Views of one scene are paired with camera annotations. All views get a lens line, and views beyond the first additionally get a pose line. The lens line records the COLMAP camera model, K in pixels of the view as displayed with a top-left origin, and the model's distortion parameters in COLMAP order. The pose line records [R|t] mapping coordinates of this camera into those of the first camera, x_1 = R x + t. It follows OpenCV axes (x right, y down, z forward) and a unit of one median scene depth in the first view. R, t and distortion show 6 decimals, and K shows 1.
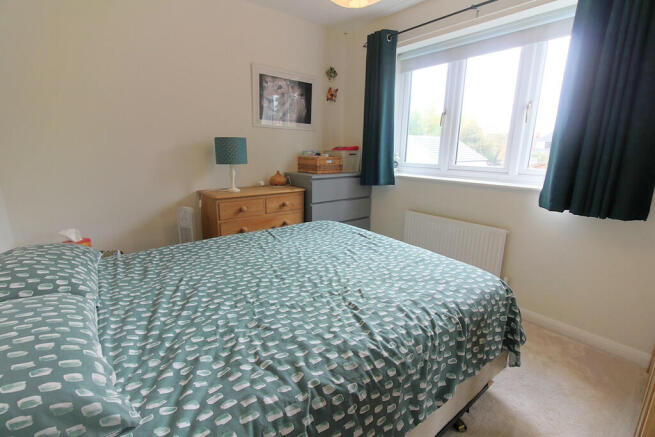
lens RADIAL K [[300.7, 0, 327.5], [0, 300.7, 218.5], [0, 0, 1]] dist [-0.001136, -0.000690]
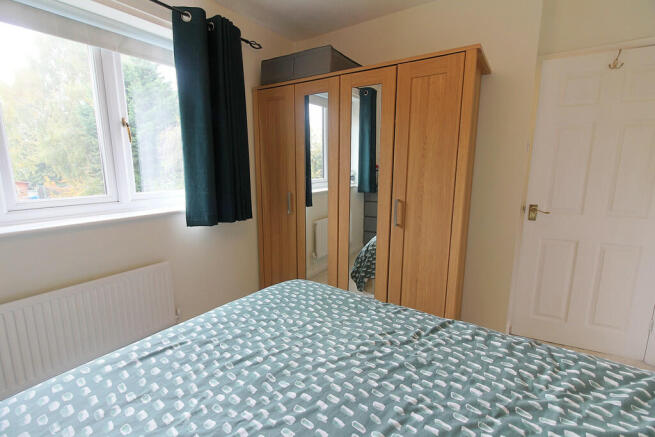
lens RADIAL K [[300.7, 0, 327.5], [0, 300.7, 218.5], [0, 0, 1]] dist [-0.001136, -0.000690]
pose [[-0.286953, -0.170699, 0.942613, -0.578301], [0.220347, 0.945849, 0.238364, -0.305605], [-0.932258, 0.276101, -0.233801, 1.173948]]
